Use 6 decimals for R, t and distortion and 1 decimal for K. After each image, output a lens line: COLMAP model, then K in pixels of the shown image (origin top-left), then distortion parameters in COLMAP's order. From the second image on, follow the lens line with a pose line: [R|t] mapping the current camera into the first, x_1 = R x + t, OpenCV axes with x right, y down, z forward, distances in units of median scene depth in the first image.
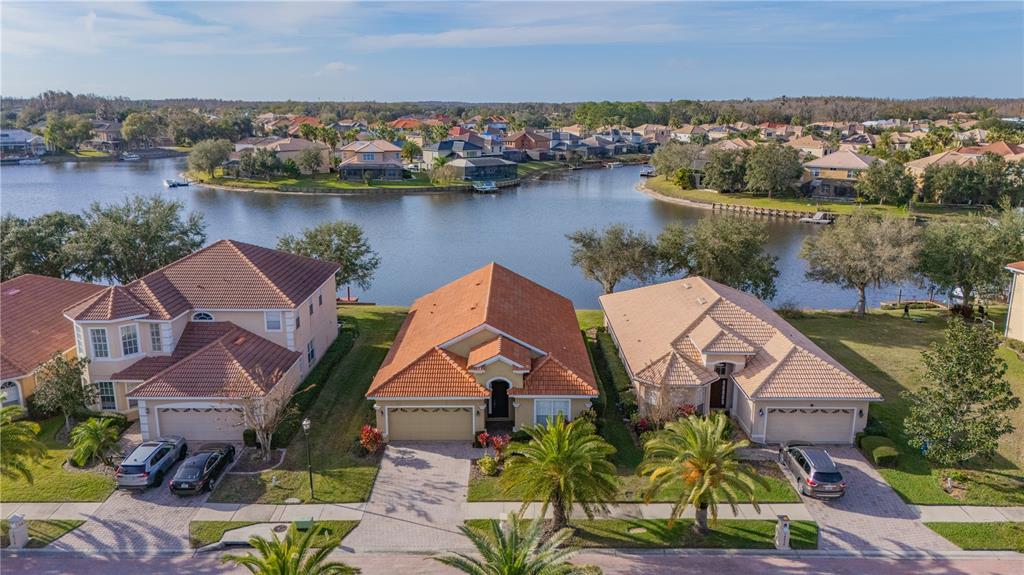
lens RADIAL K [[749.9, 0, 512.0], [0, 749.9, 287.5], [0, 0, 1]] dist [0.079442, -0.091429]
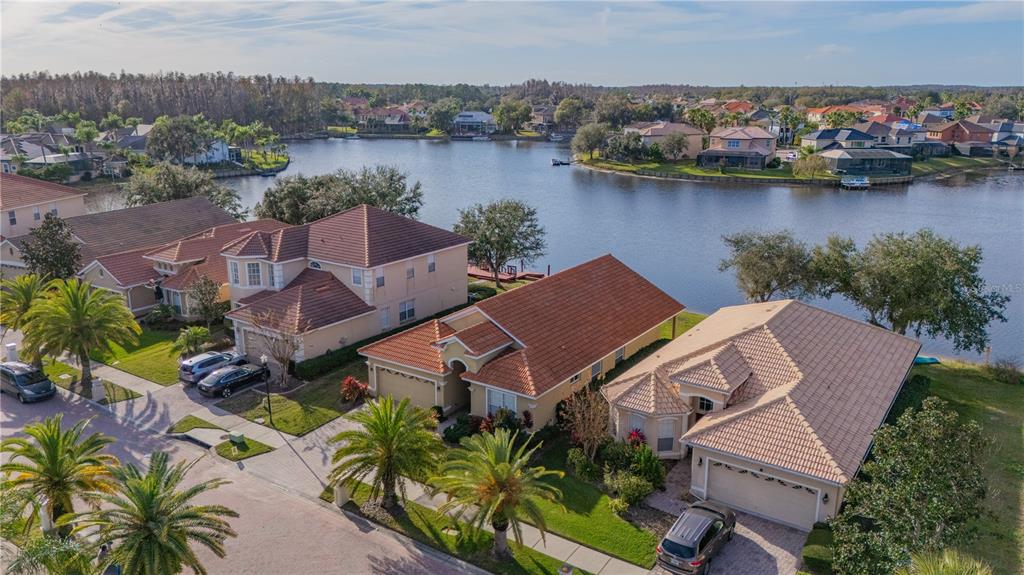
lens RADIAL K [[749.9, 0, 512.0], [0, 749.9, 287.5], [0, 0, 1]] dist [0.079442, -0.091429]
pose [[0.826429, 0.146071, -0.543763, 0.413336], [-0.136198, 0.988943, 0.058662, -0.031879], [0.546319, 0.025579, 0.837186, 0.132201]]
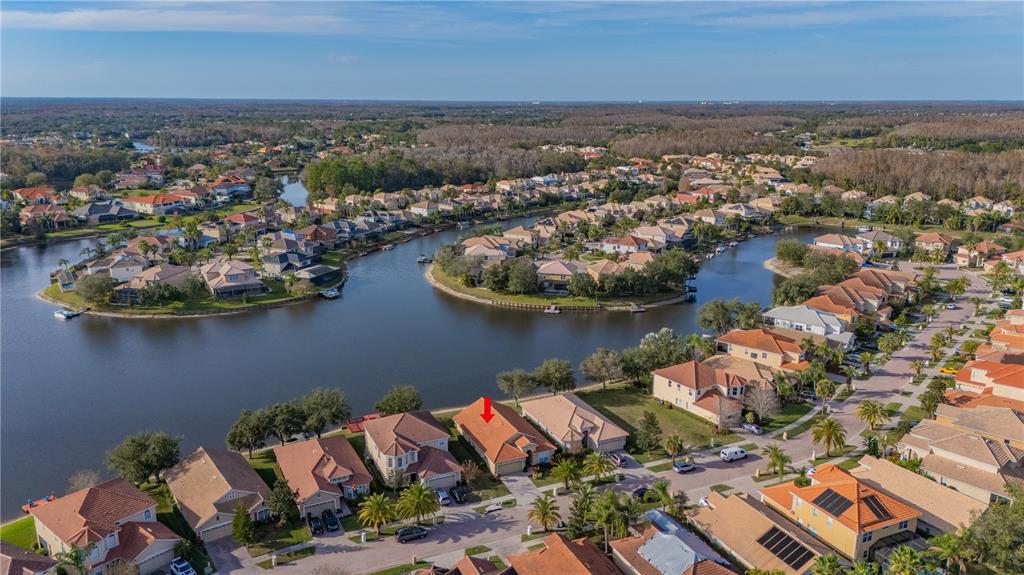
lens RADIAL K [[749.9, 0, 512.0], [0, 749.9, 287.5], [0, 0, 1]] dist [0.079442, -0.091429]
pose [[0.907503, -0.100633, 0.407814, -0.941613], [0.097049, 0.994842, 0.029527, -0.476136], [-0.408681, 0.012781, 0.912588, -1.360913]]
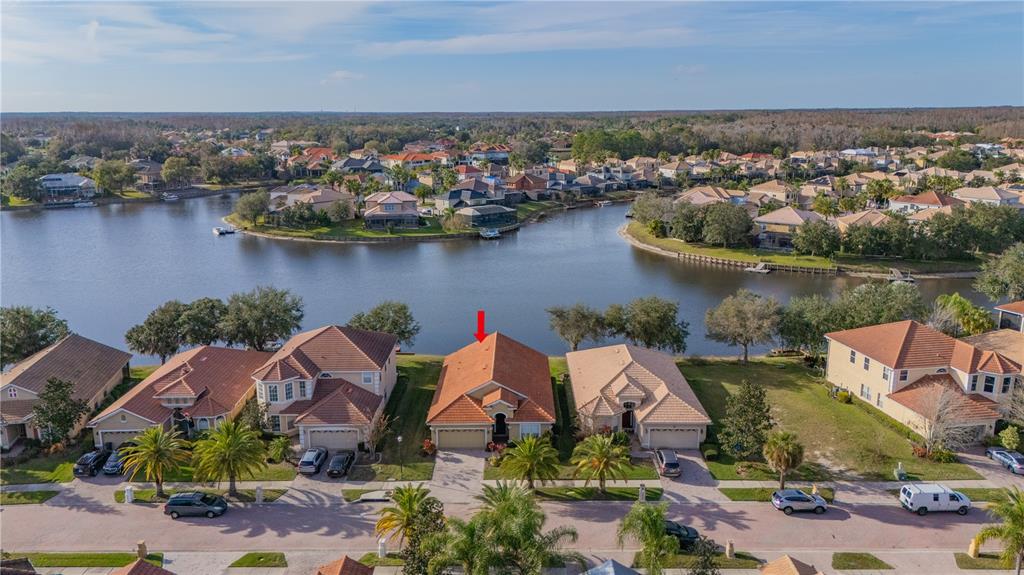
lens RADIAL K [[760.2, 0, 512.0], [0, 760.2, 287.5], [0, 0, 1]] dist [0.103065, -0.139485]
pose [[0.999968, -0.006147, -0.005192, 0.015938], [0.006084, 0.999909, -0.011999, -0.109578], [0.005265, 0.011967, 0.999915, -0.578586]]
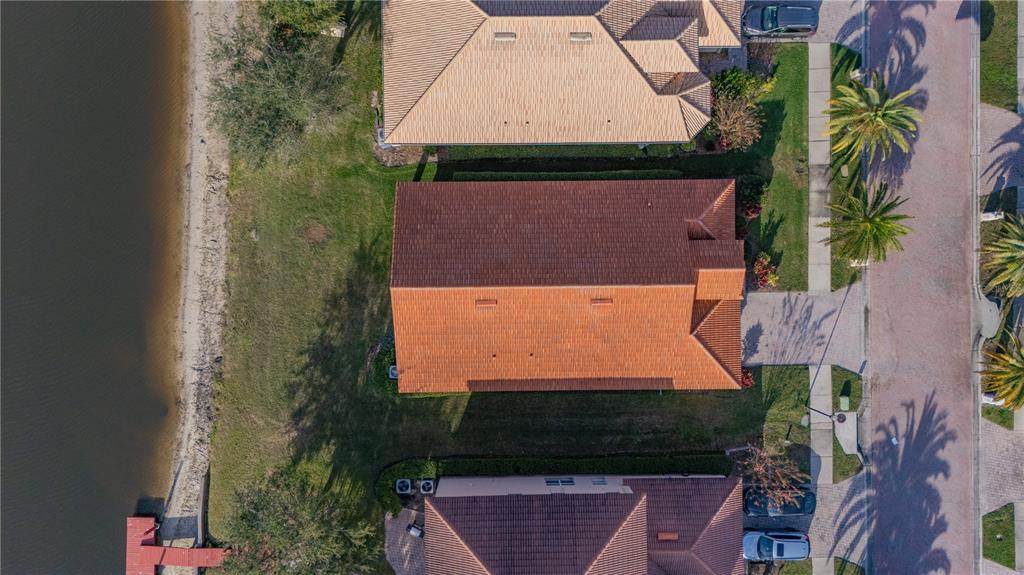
lens RADIAL K [[749.9, 0, 512.0], [0, 749.9, 287.5], [0, 0, 1]] dist [0.079442, -0.091429]
pose [[-0.011908, -0.999894, -0.008409, -0.021592], [0.214861, -0.010771, 0.976585, -0.720357], [-0.976572, 0.009822, 0.214967, 0.763378]]
